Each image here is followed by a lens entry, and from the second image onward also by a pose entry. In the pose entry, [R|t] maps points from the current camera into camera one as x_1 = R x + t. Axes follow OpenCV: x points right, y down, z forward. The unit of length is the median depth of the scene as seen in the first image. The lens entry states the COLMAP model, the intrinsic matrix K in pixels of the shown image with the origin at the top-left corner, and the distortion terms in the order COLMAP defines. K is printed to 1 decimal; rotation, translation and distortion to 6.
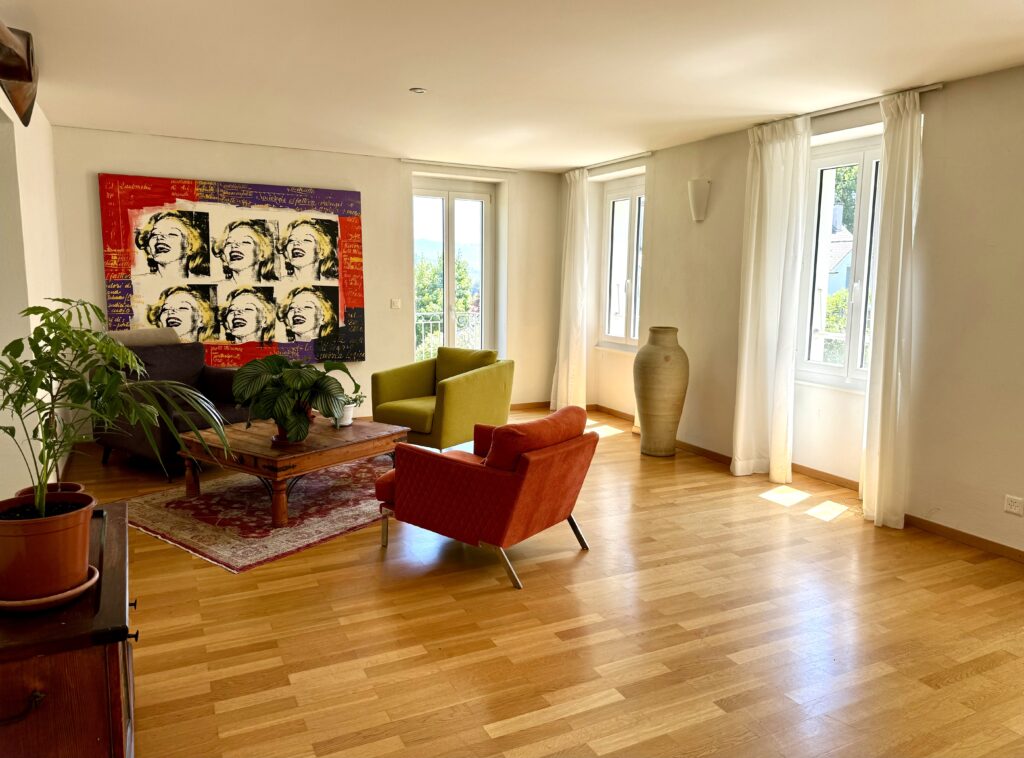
lens RADIAL K [[726.3, 0, 512.0], [0, 726.3, 379.0], [0, 0, 1]] dist [-0.062411, -0.001304]
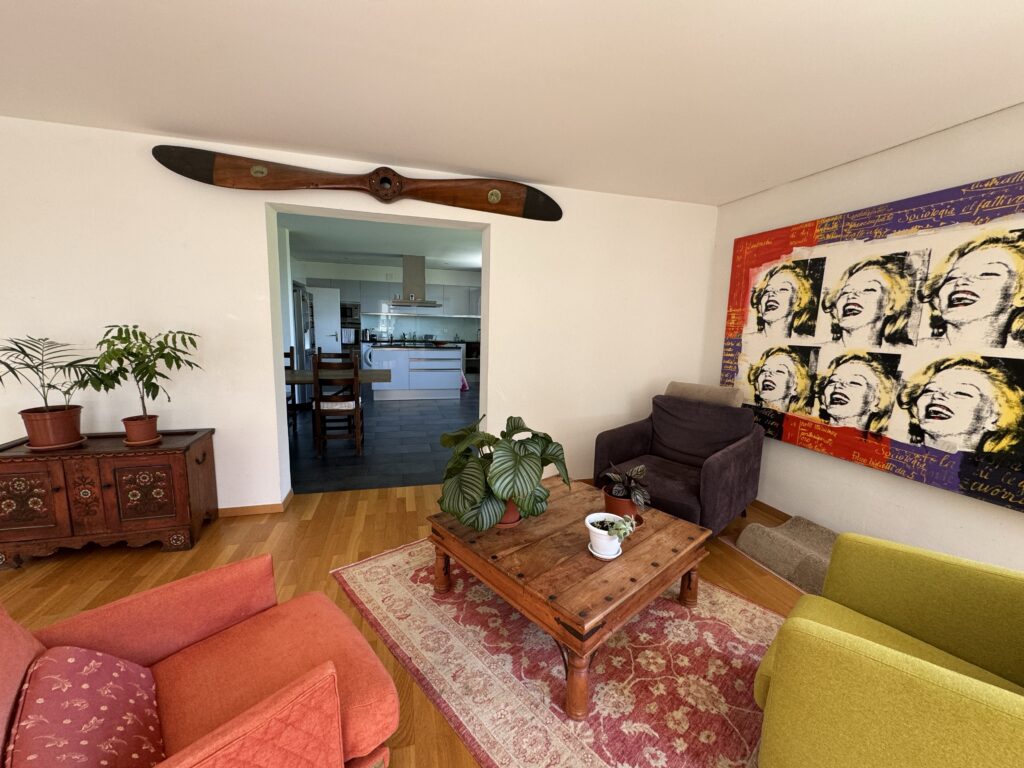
lens RADIAL K [[405.6, 0, 512.0], [0, 405.6, 384.0], [0, 0, 1]] dist [-0.001948, -0.000138]
pose [[-0.187330, 0.112467, -0.975837, 0.098063], [-0.166791, 0.975357, 0.144430, -0.099429], [0.968033, 0.189817, -0.163955, 0.750235]]
